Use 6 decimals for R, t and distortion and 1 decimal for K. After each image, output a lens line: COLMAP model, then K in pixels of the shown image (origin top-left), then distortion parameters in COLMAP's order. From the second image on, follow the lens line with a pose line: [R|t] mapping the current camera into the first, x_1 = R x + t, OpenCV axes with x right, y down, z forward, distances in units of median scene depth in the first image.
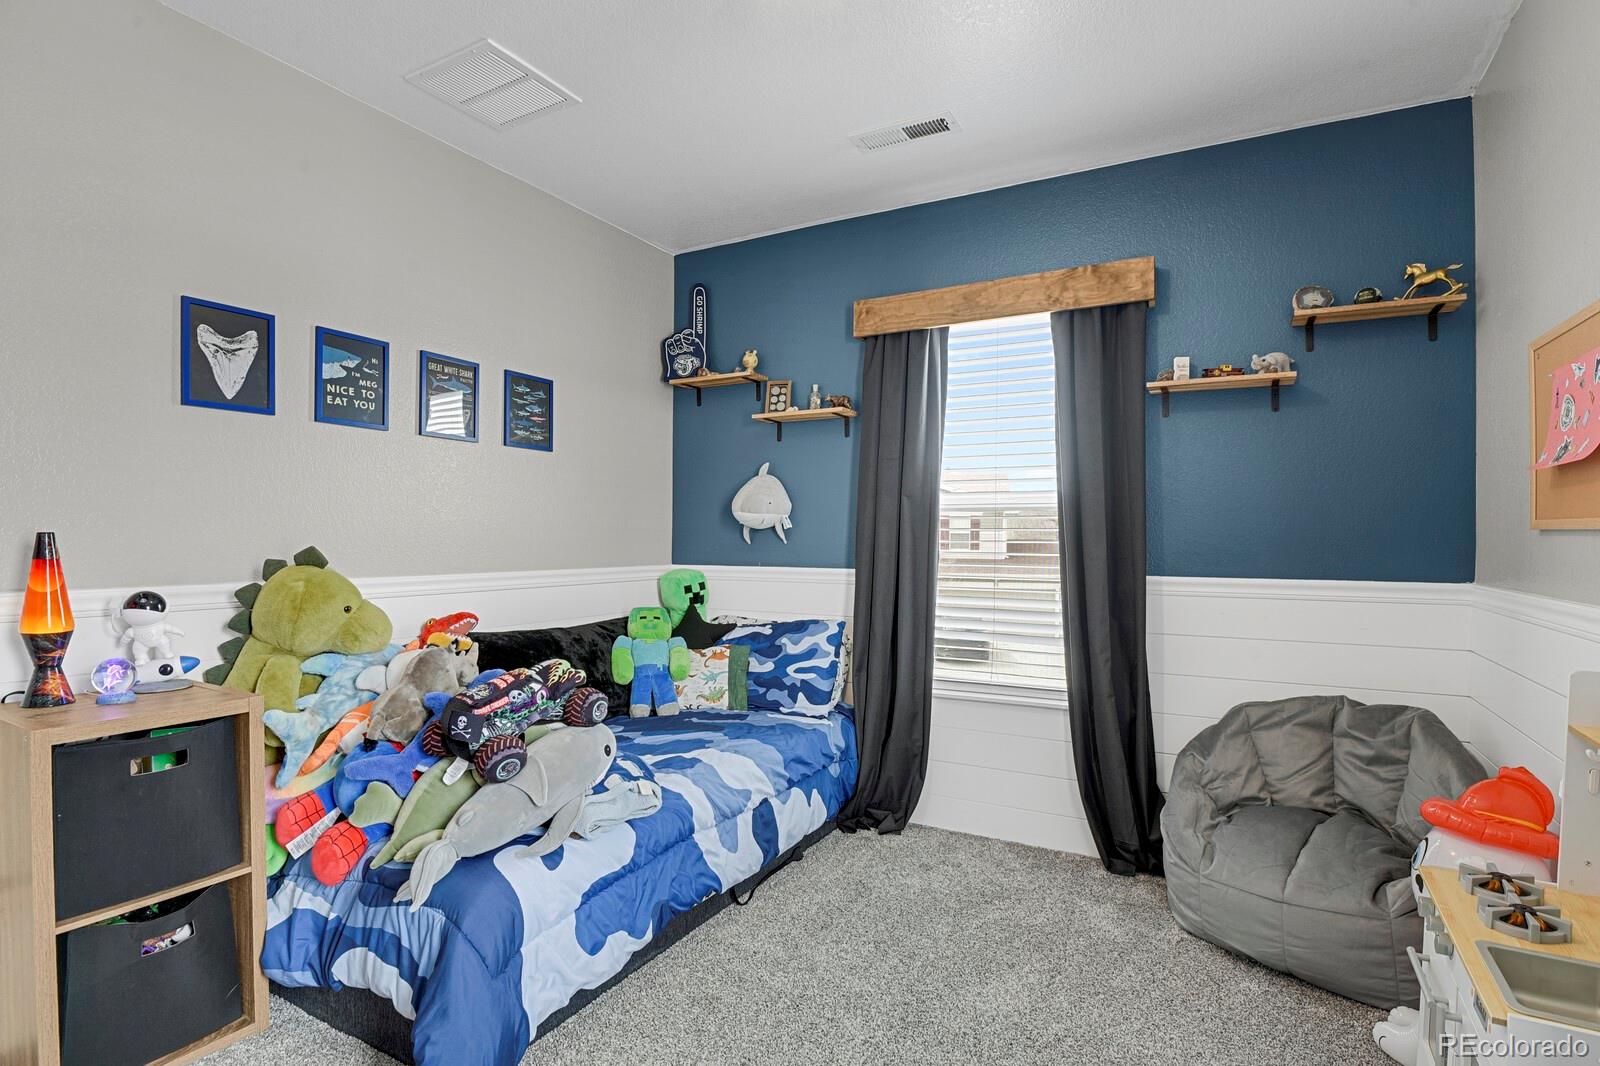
lens RADIAL K [[785.4, 0, 799.0], [0, 785.4, 541.7], [0, 0, 1]] dist [-0.018884, -0.004963]
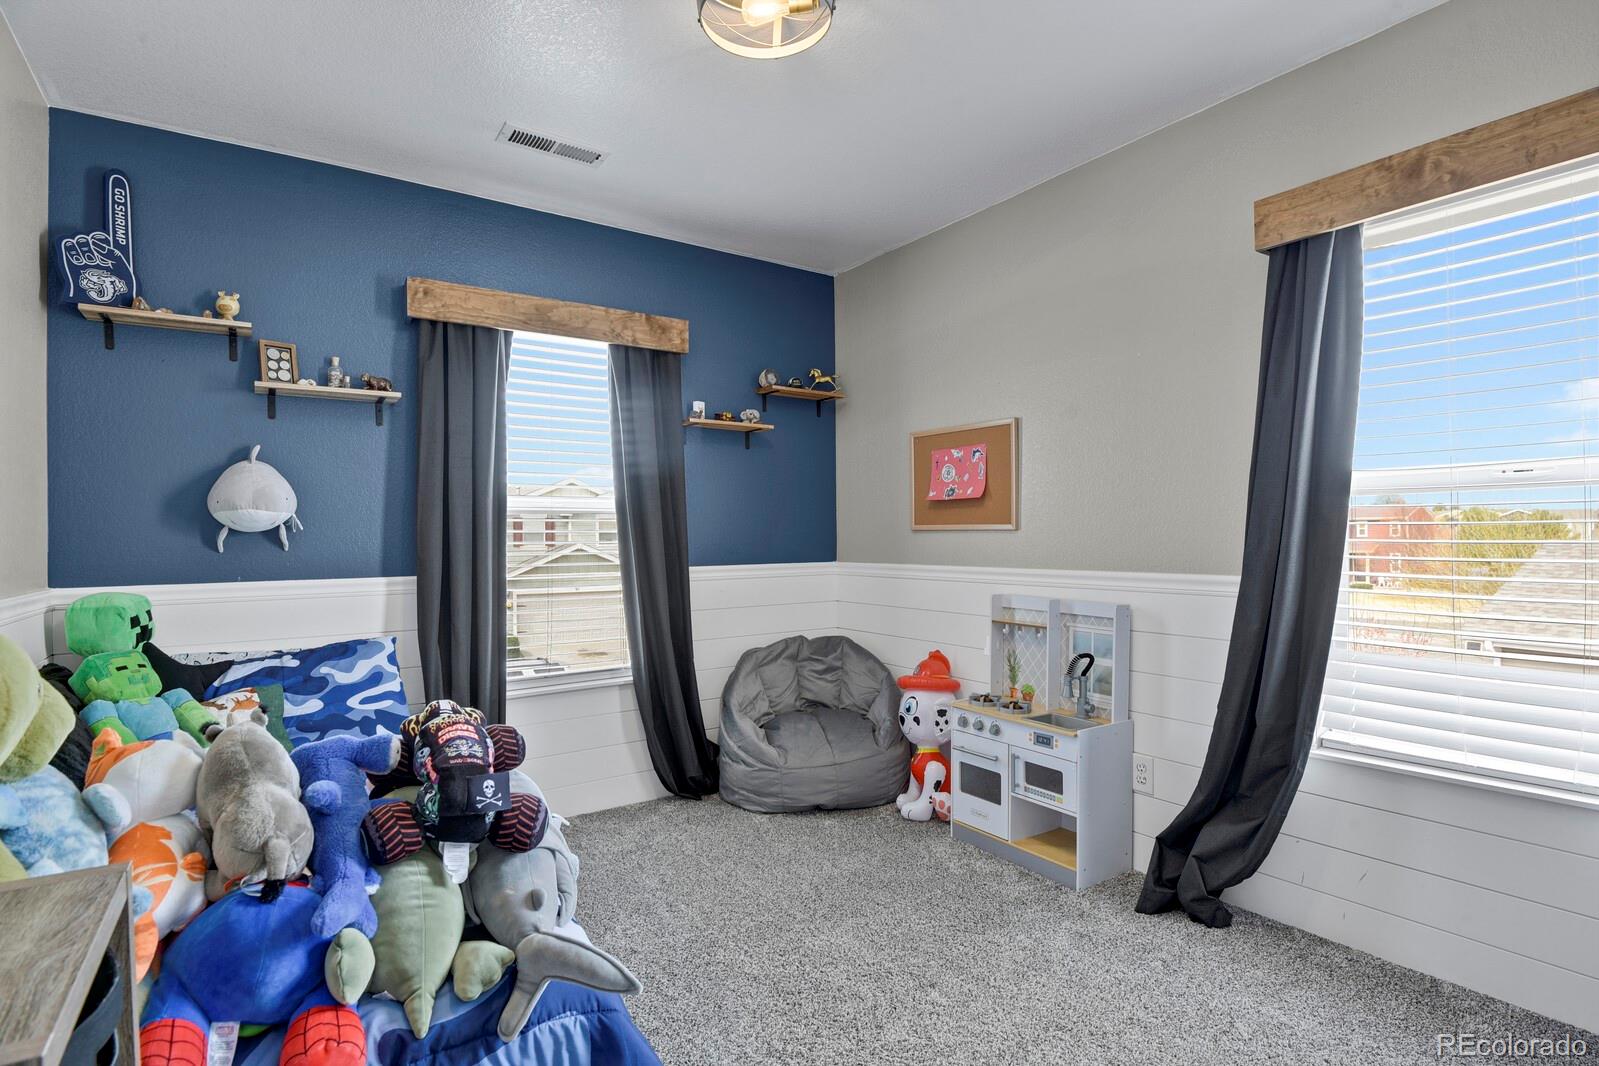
lens RADIAL K [[785.0, 0, 799.2], [0, 785.0, 533.2], [0, 0, 1]] dist [-0.018884, -0.004963]
pose [[0.445668, -0.006674, 0.895173, -0.527967], [0.016876, 0.999857, -0.000947, -0.005705], [-0.895039, 0.015529, 0.445717, 0.210931]]
